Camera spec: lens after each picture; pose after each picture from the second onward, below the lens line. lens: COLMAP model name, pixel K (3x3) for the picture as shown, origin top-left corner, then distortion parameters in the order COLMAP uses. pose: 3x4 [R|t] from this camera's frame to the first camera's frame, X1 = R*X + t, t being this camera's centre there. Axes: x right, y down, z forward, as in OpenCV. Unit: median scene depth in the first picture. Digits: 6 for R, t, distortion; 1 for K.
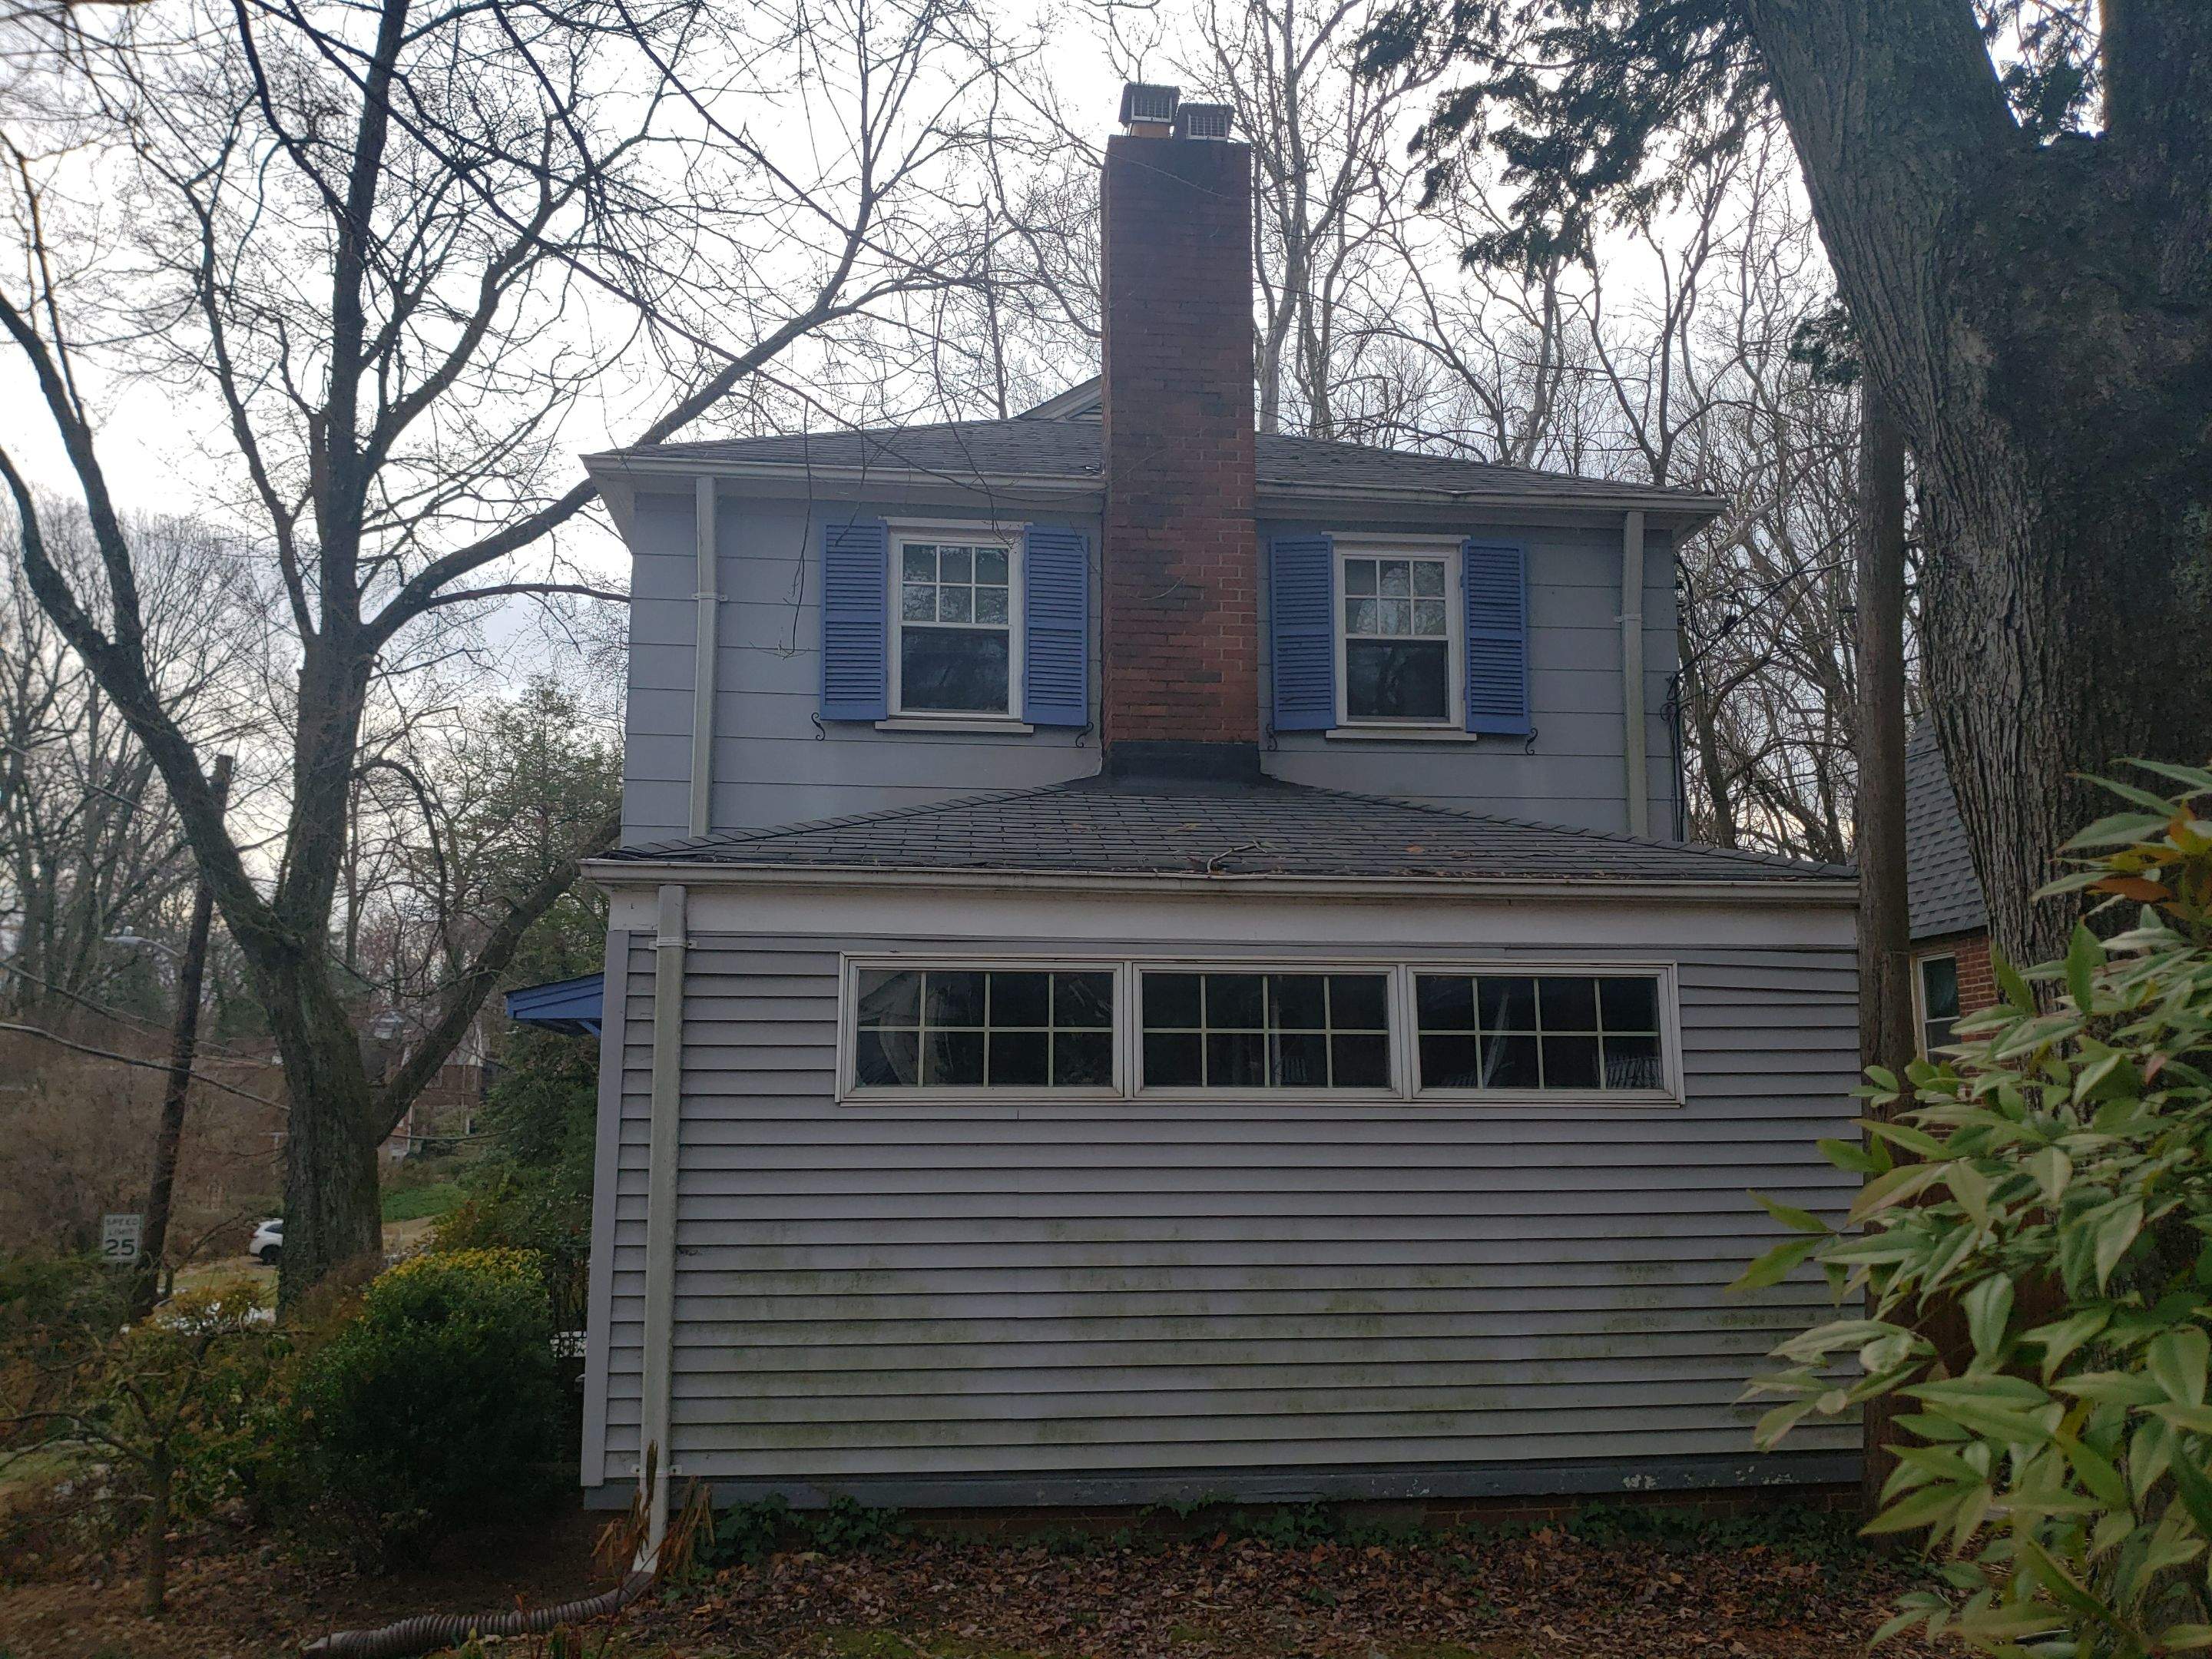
lens RADIAL K [[1766.0, 0, 1106.0], [0, 1766.0, 829.5], [0, 0, 1]] dist [0.108388, -0.099704]
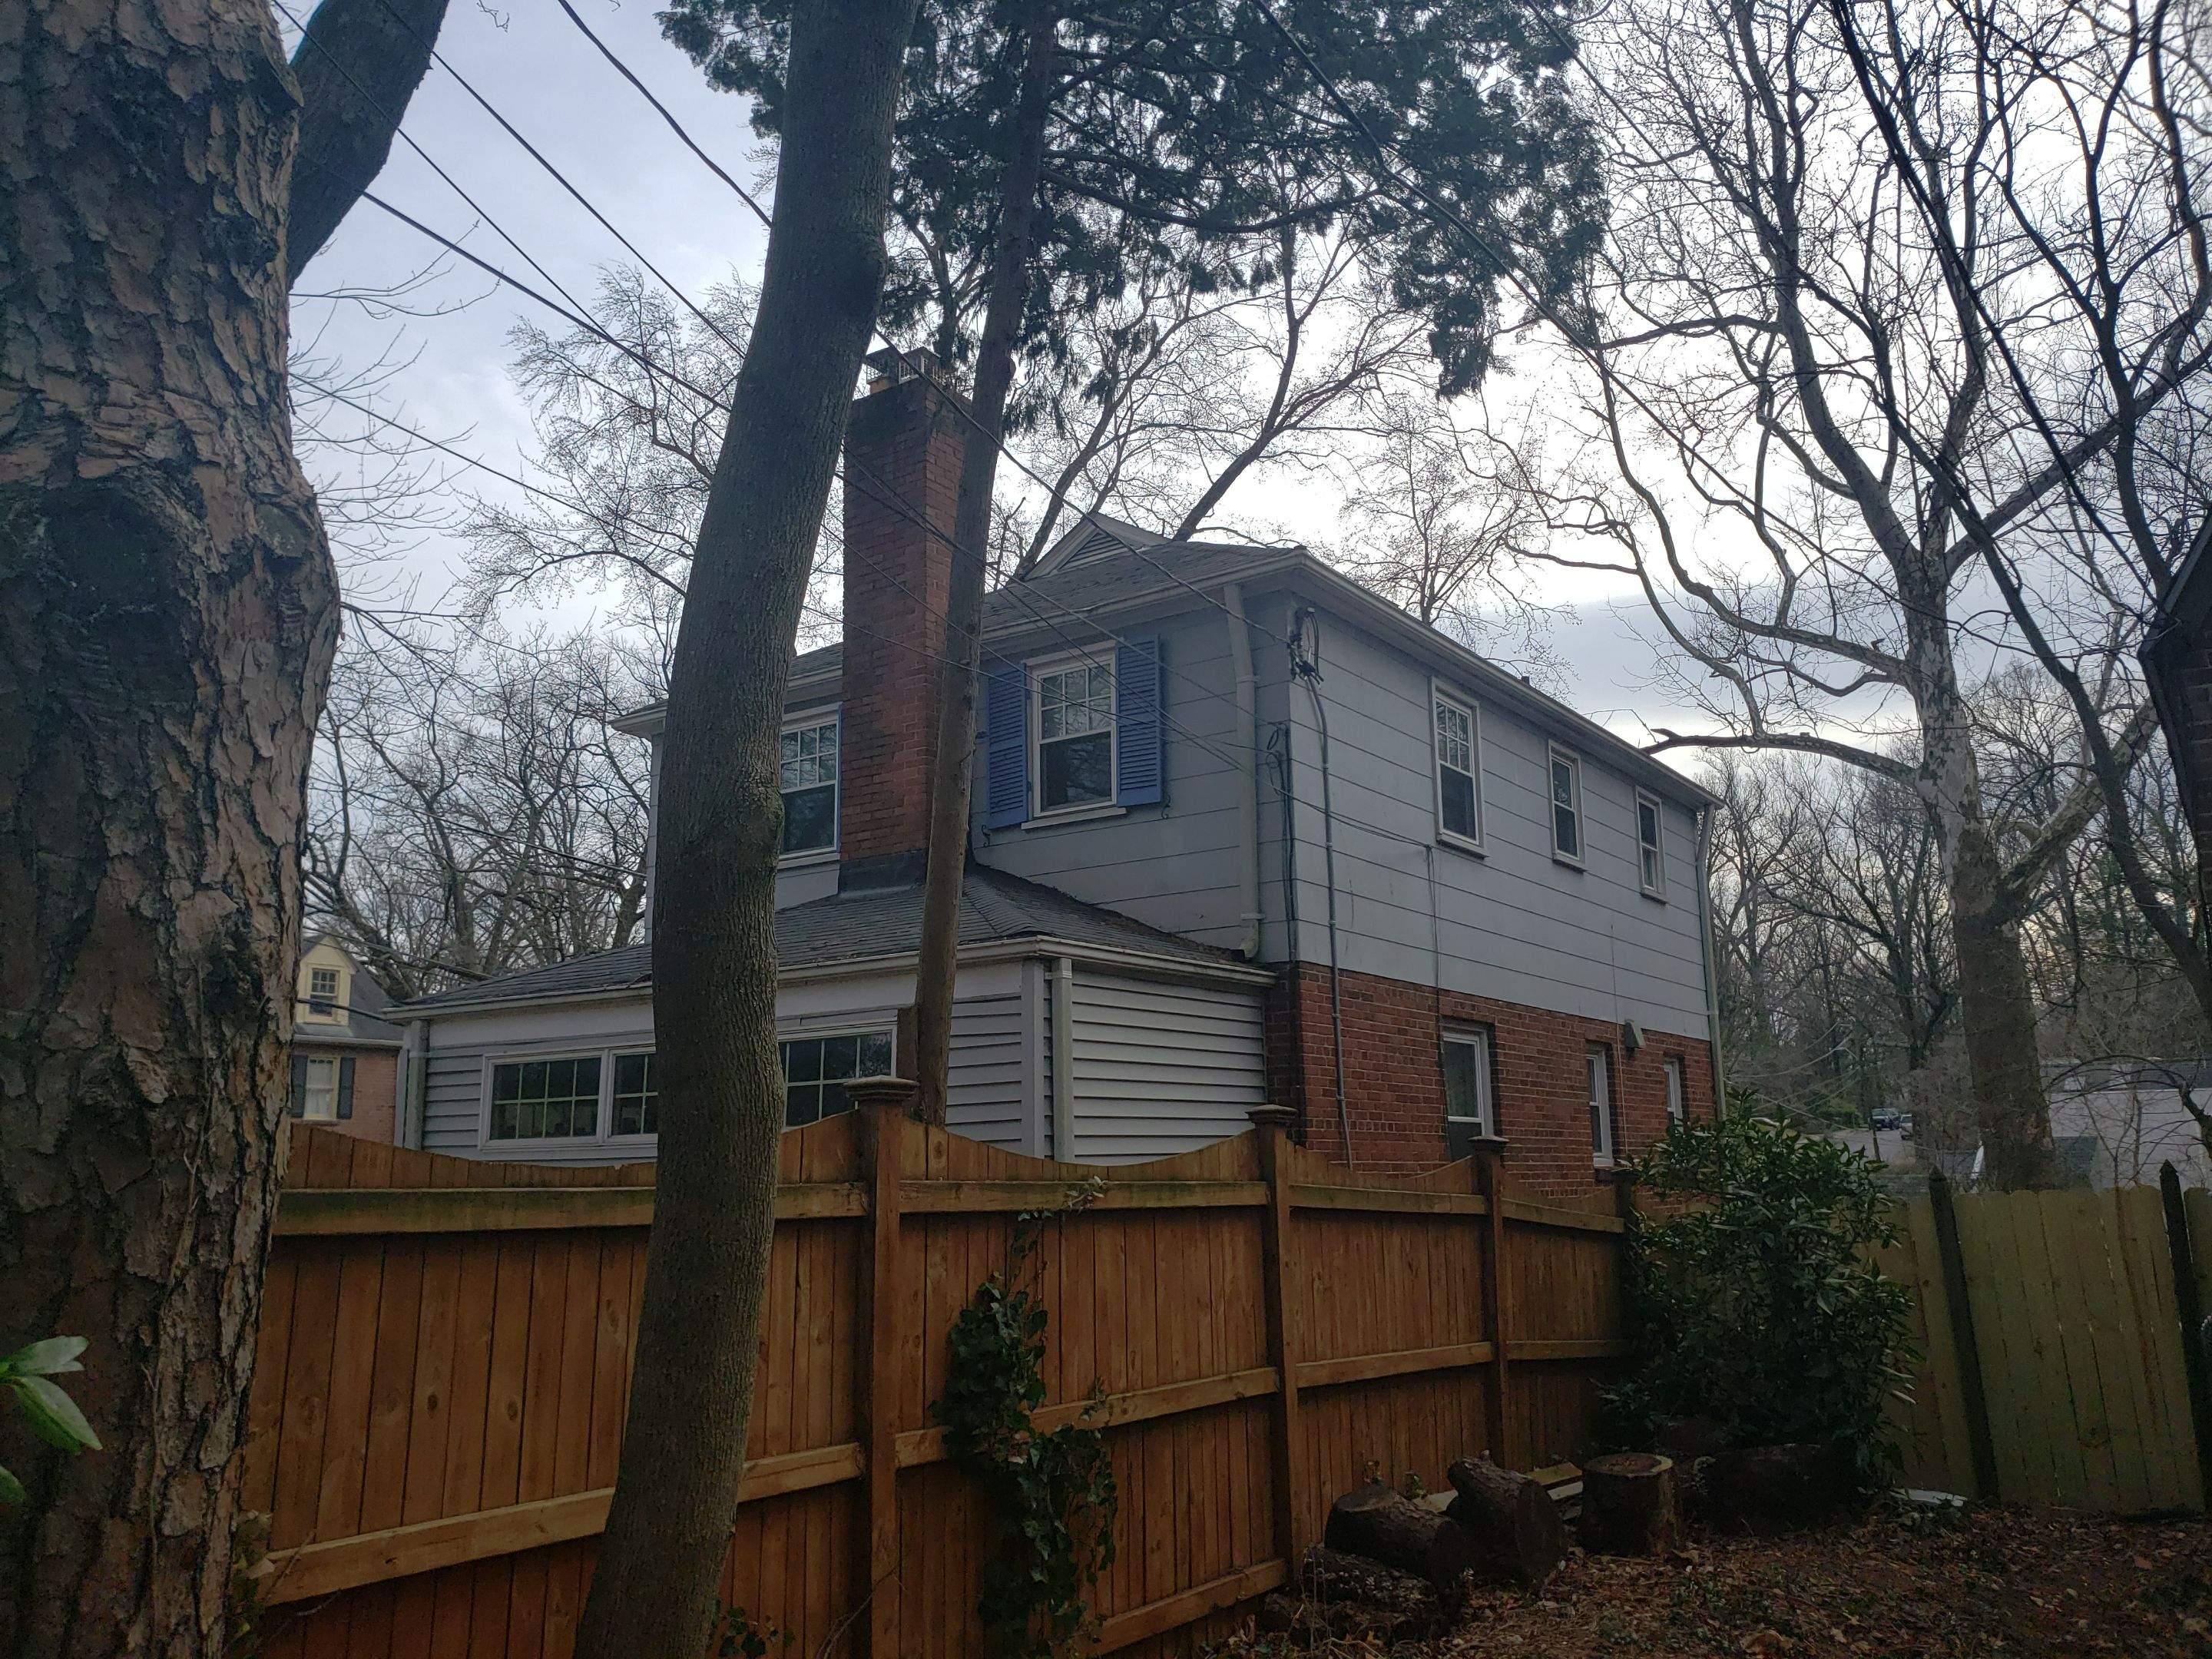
lens RADIAL K [[1700.8, 0, 1106.0], [0, 1700.8, 829.5], [0, 0, 1]] dist [0.099770, -0.083498]
pose [[0.767895, -0.134929, -0.626204, 0.904140], [0.135031, 0.989694, -0.047666, 0.012853], [0.626182, -0.047954, 0.778201, 0.110623]]
